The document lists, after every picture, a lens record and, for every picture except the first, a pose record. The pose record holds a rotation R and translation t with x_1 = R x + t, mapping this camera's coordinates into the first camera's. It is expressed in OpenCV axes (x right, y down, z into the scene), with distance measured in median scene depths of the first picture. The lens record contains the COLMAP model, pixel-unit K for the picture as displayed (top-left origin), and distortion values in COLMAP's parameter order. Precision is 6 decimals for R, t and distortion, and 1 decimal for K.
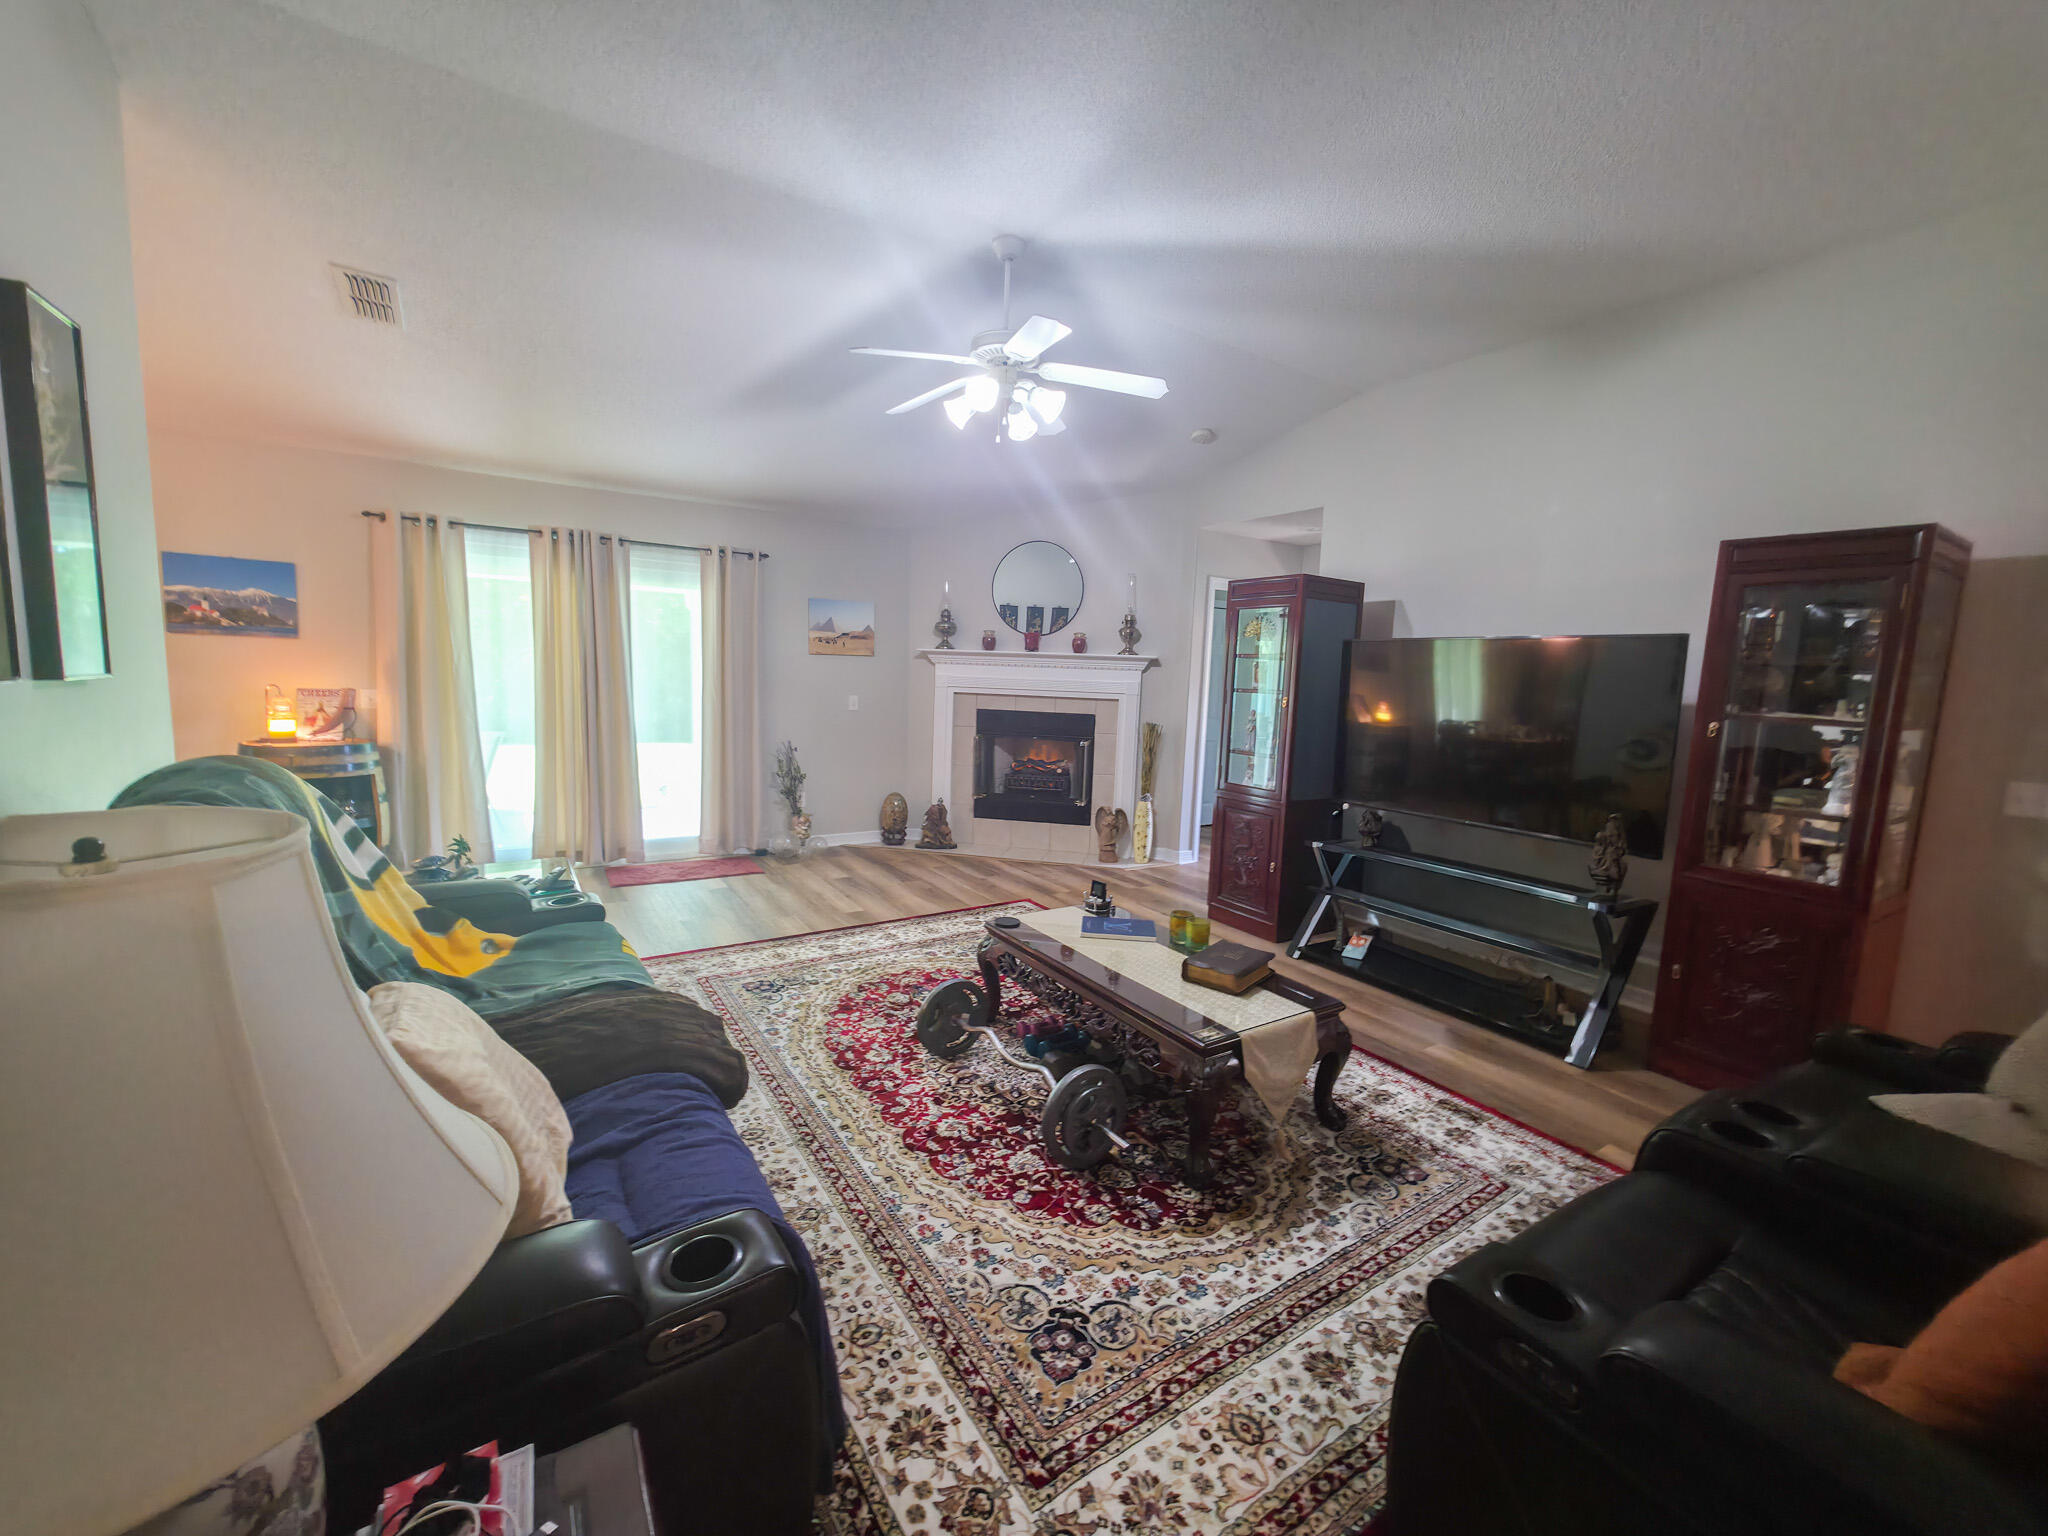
lens RADIAL K [[814.5, 0, 1023.6], [0, 814.5, 764.2], [0, 0, 1]] dist [0.003094, -0.001469]
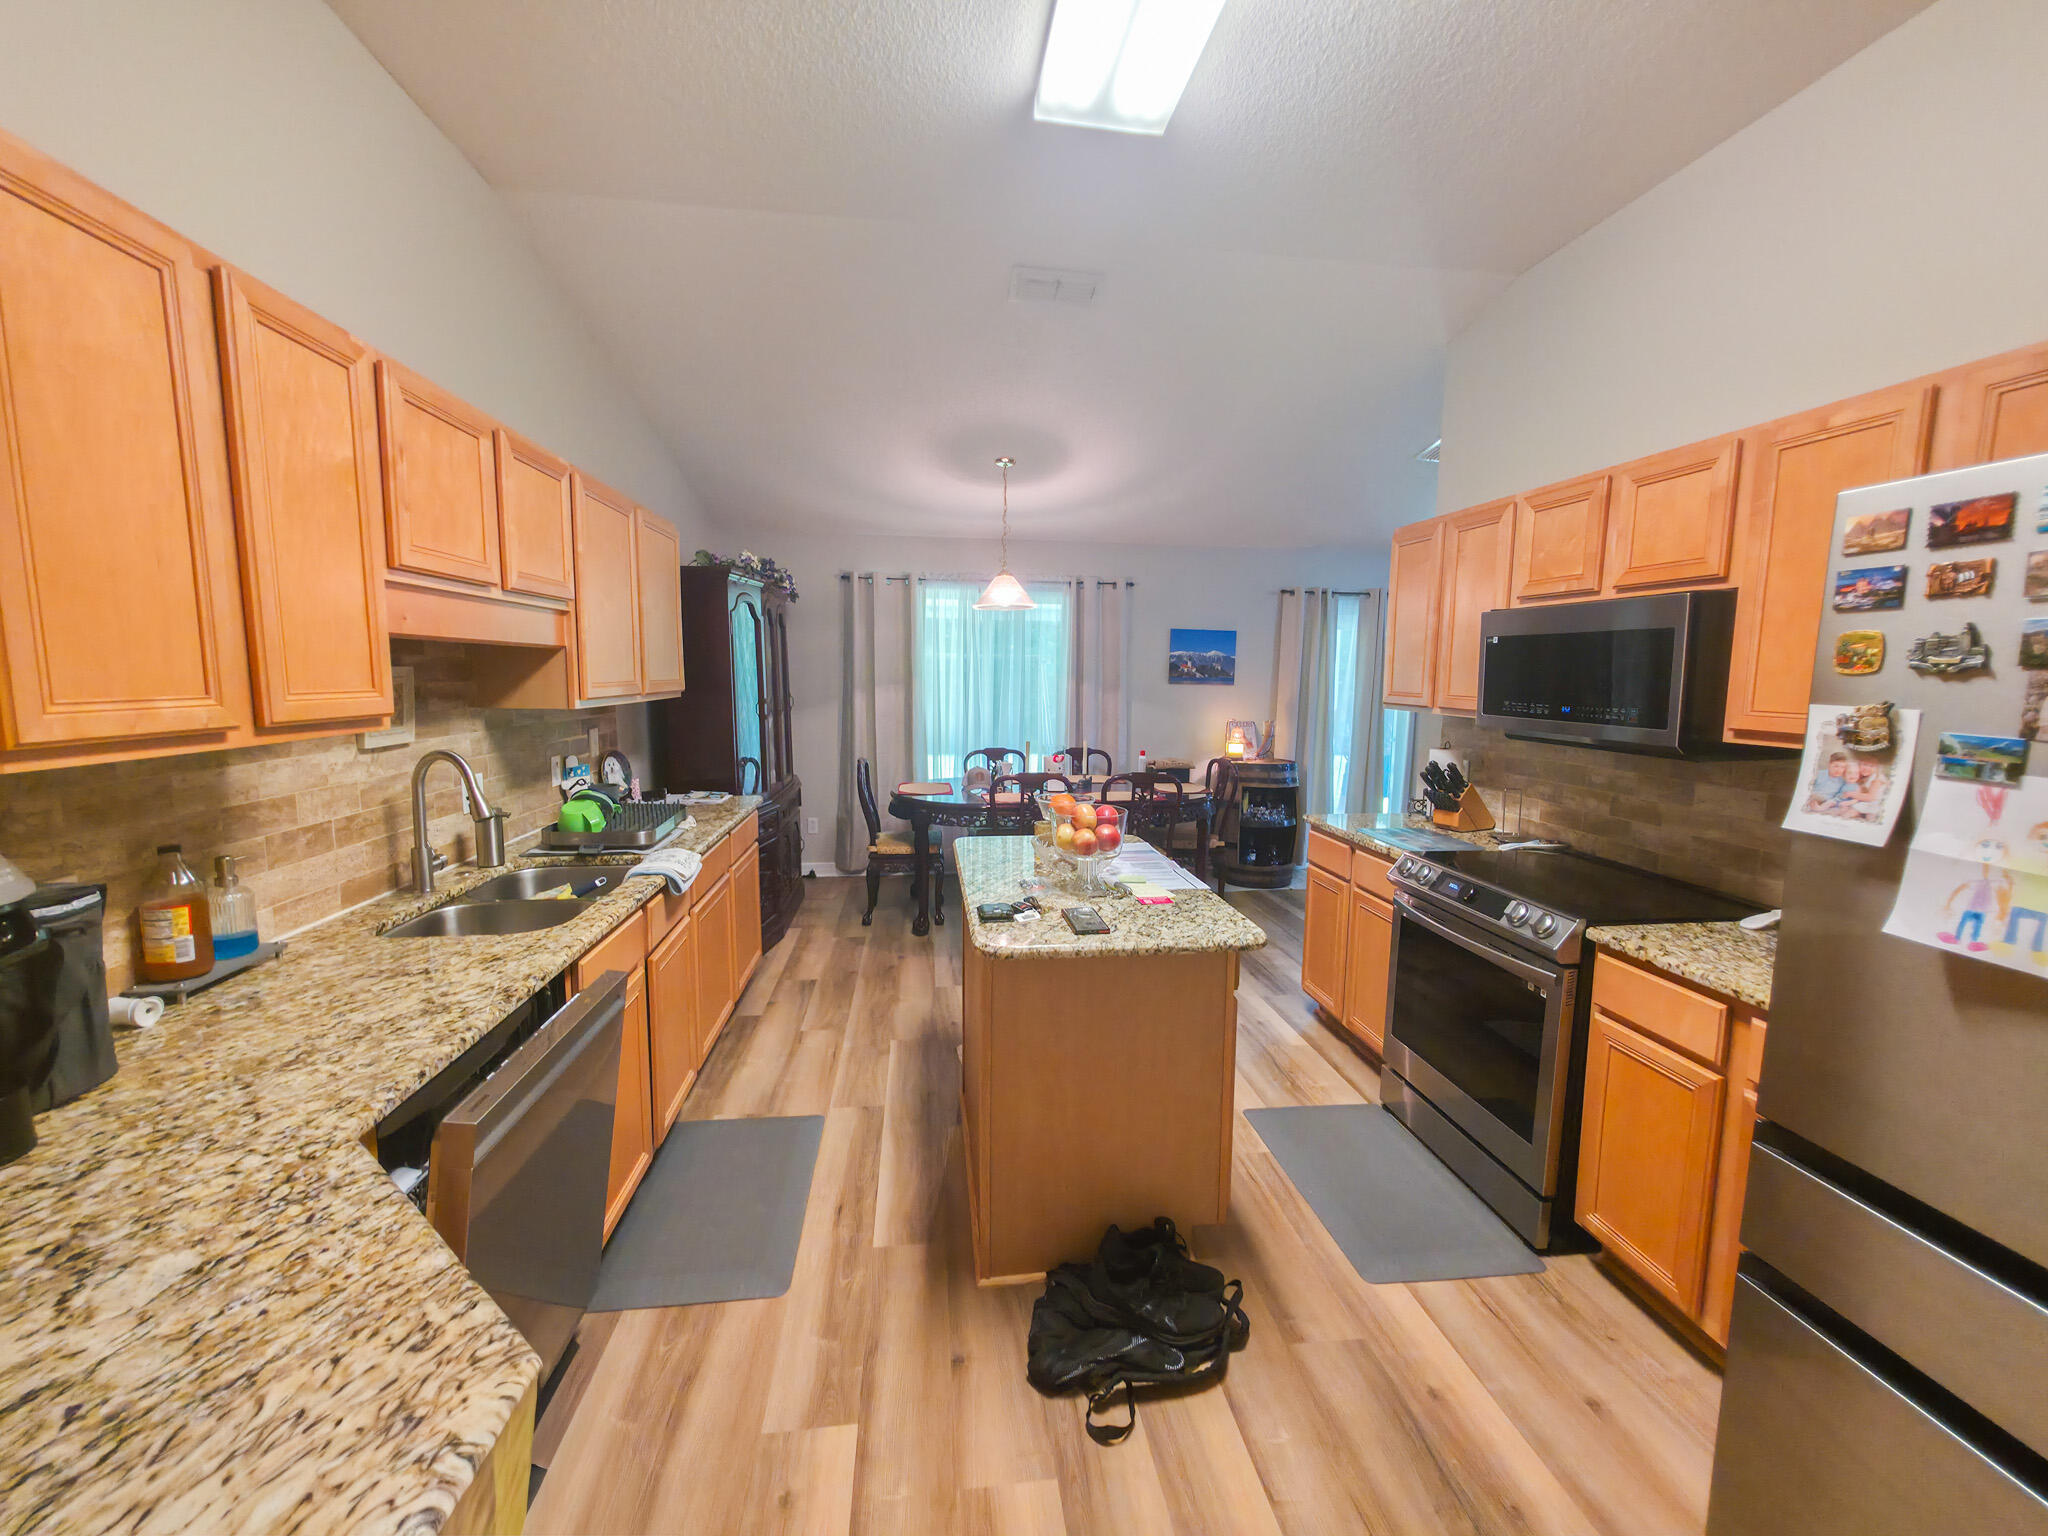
lens RADIAL K [[814.5, 0, 1018.1], [0, 814.5, 763.9], [0, 0, 1]] dist [0.003094, -0.001469]
pose [[0.897220, 0.024716, -0.440891, -0.630219], [-0.032089, 0.999442, -0.009272, 0.003417], [0.440416, 0.022467, 0.897513, -0.408649]]
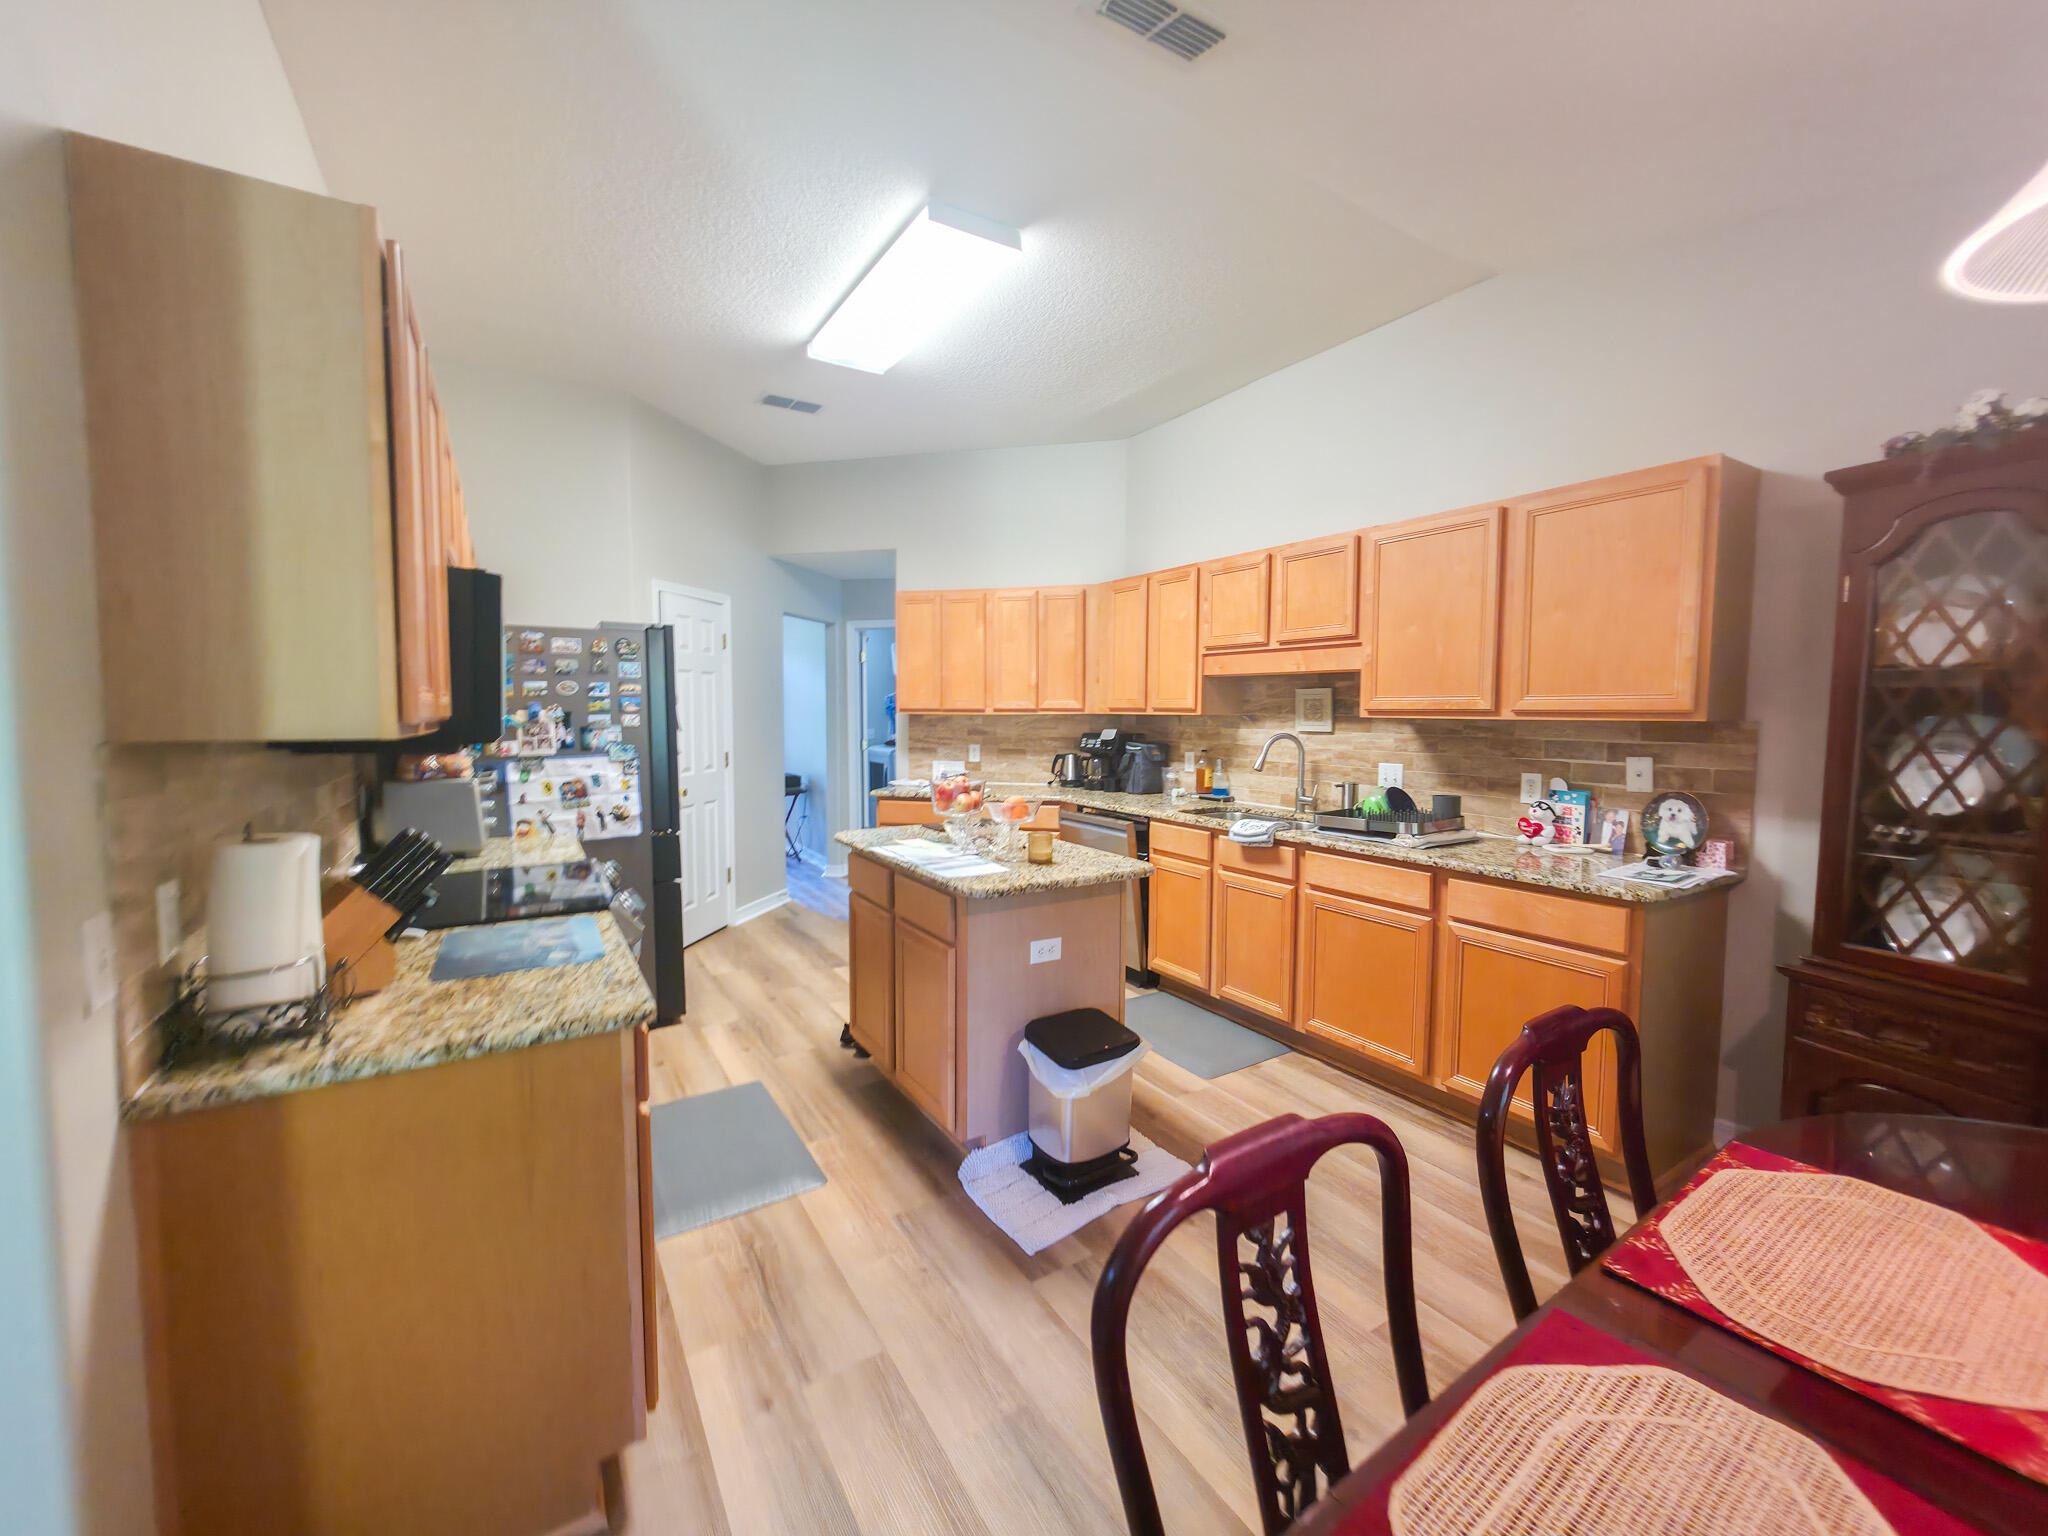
lens RADIAL K [[814.5, 0, 1025.9], [0, 814.5, 757.5], [0, 0, 1]] dist [0.003094, -0.001469]
pose [[-0.999245, -0.037412, 0.010516, -0.880511], [-0.034903, 0.982963, 0.180460, -0.122857], [-0.017088, 0.179957, -0.983526, 0.759478]]
